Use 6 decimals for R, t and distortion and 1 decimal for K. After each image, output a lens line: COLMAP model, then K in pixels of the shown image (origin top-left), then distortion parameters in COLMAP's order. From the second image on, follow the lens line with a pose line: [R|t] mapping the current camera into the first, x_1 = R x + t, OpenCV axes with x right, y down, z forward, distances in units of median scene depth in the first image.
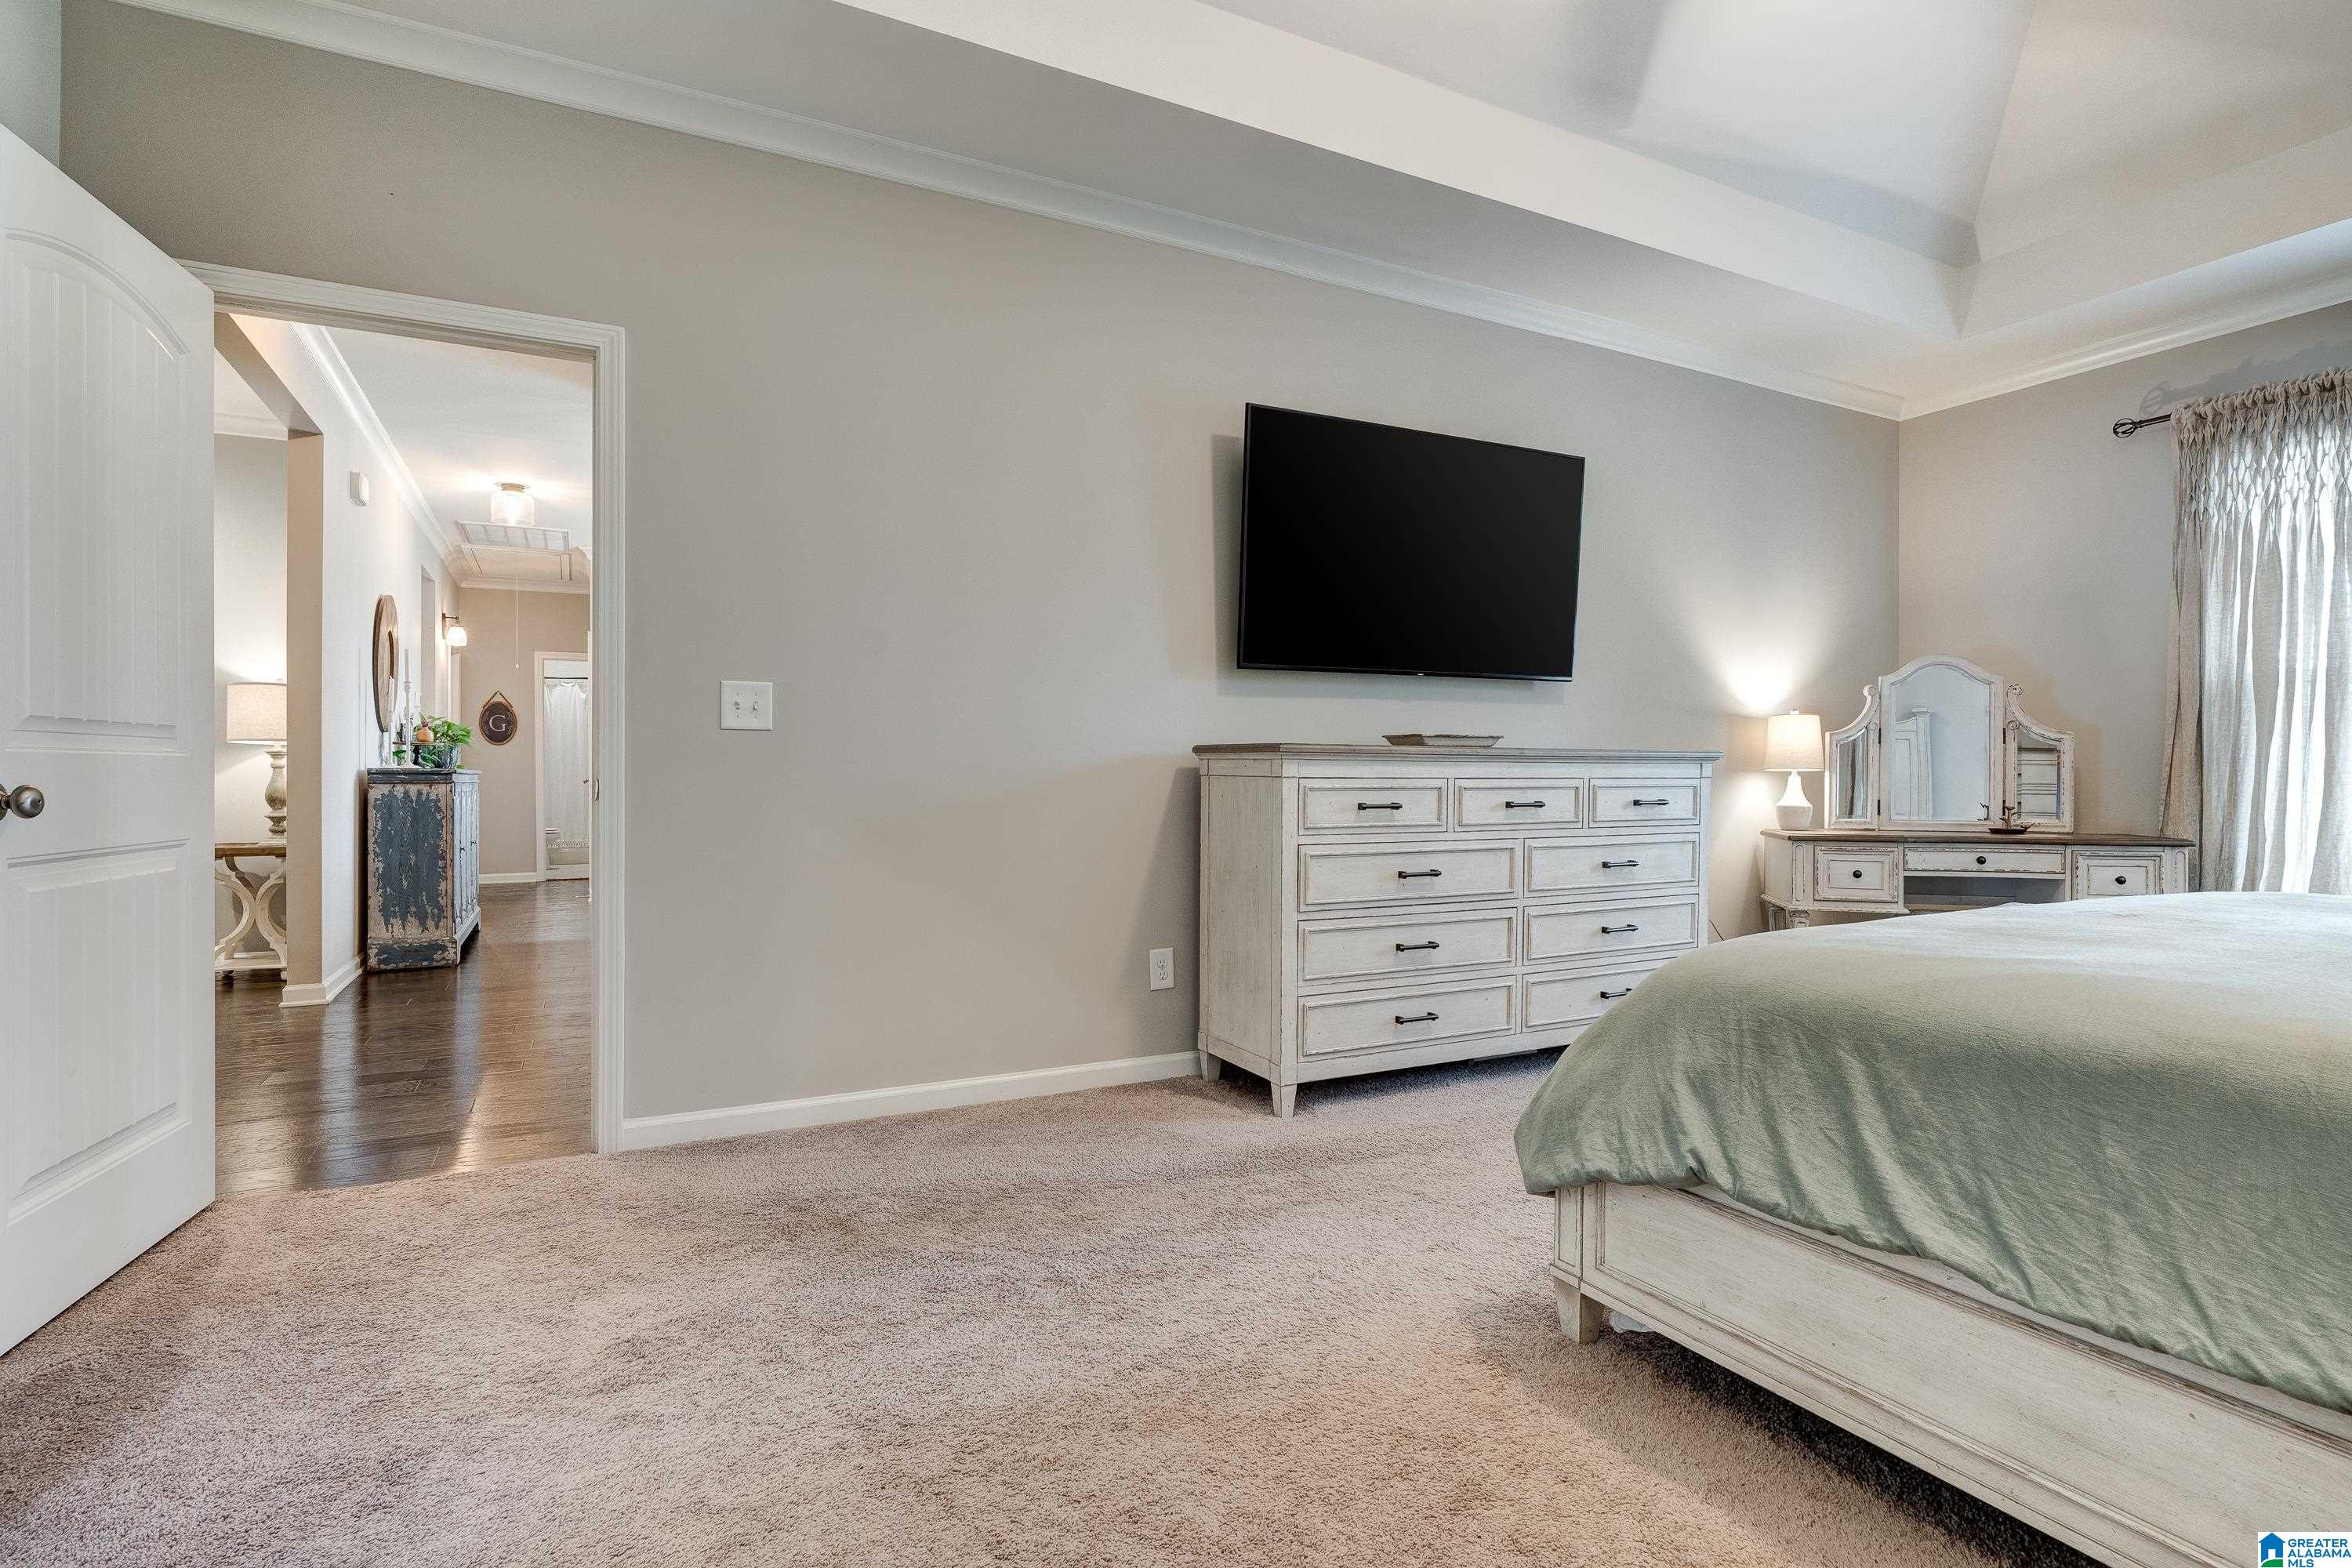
lens RADIAL K [[1168.3, 0, 1176.0], [0, 1168.3, 784.0], [0, 0, 1]] dist [0.001178, 0.000695]
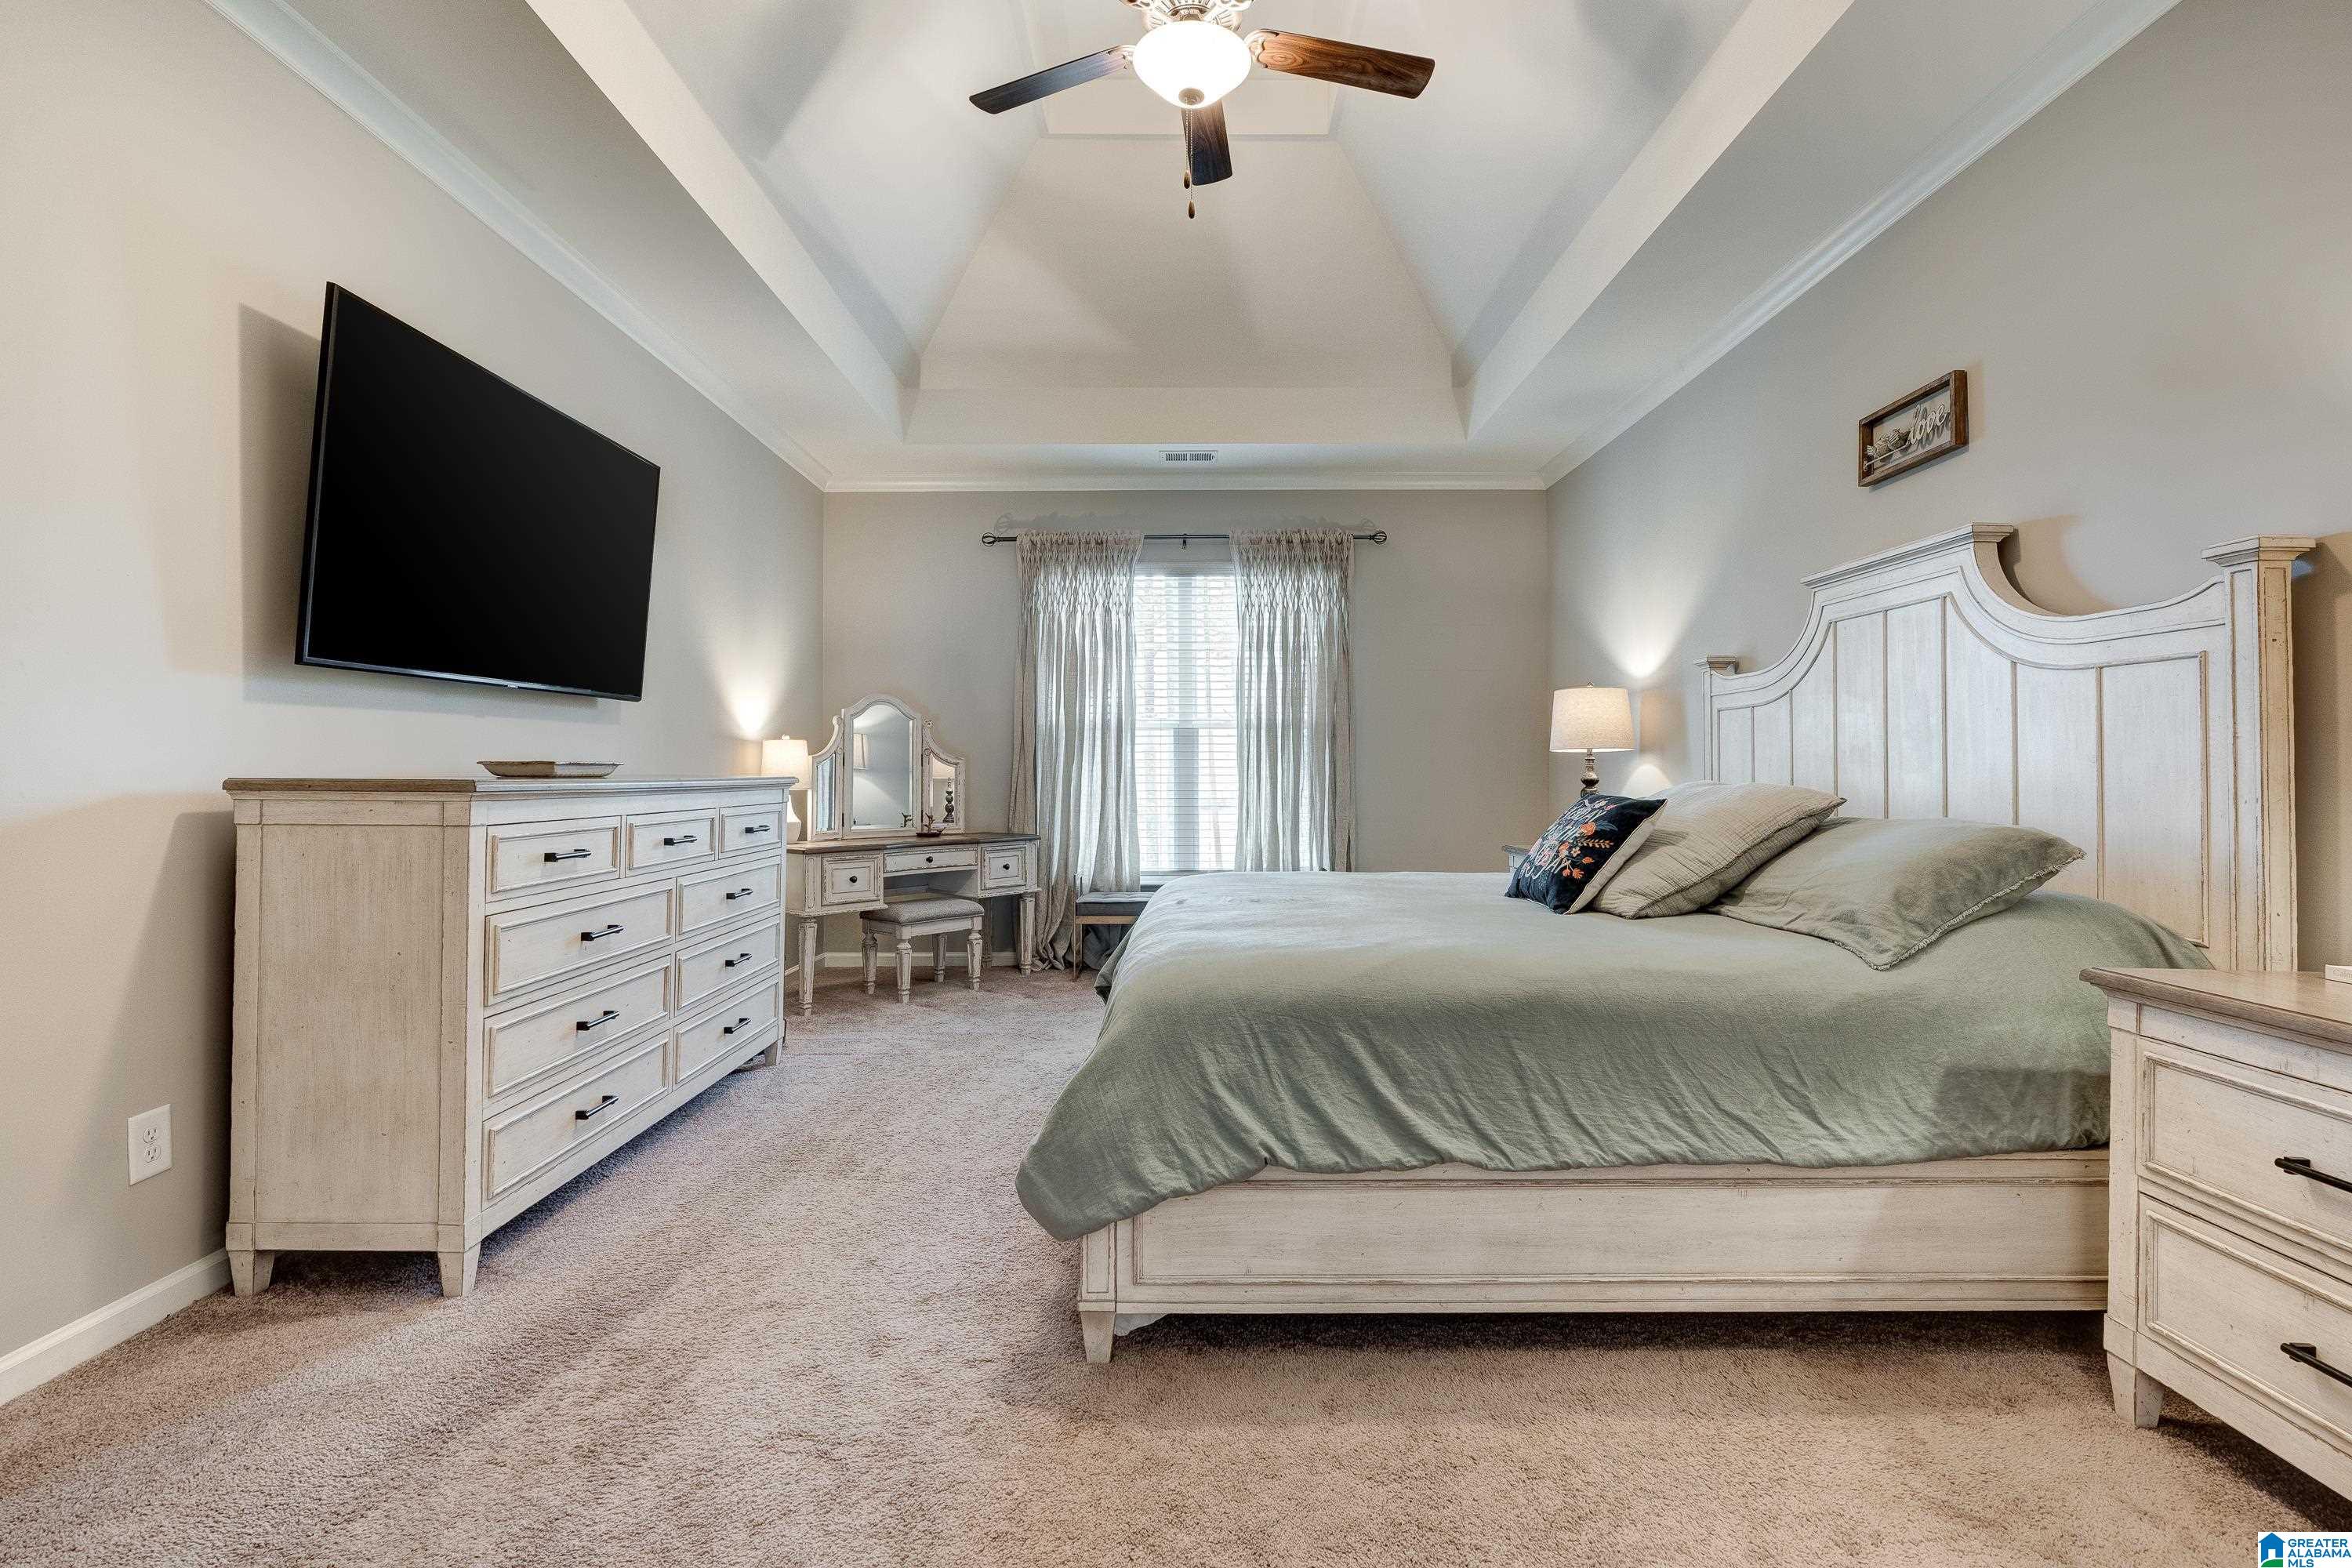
lens RADIAL K [[1078.6, 0, 1178.2], [0, 1078.6, 761.0], [0, 0, 1]] dist [-0.005810, 0.000031]
pose [[0.460320, 0.004878, 0.887740, -0.295807], [0.010981, 0.999877, -0.011188, -0.033498], [-0.887685, 0.014898, 0.460209, 0.289564]]
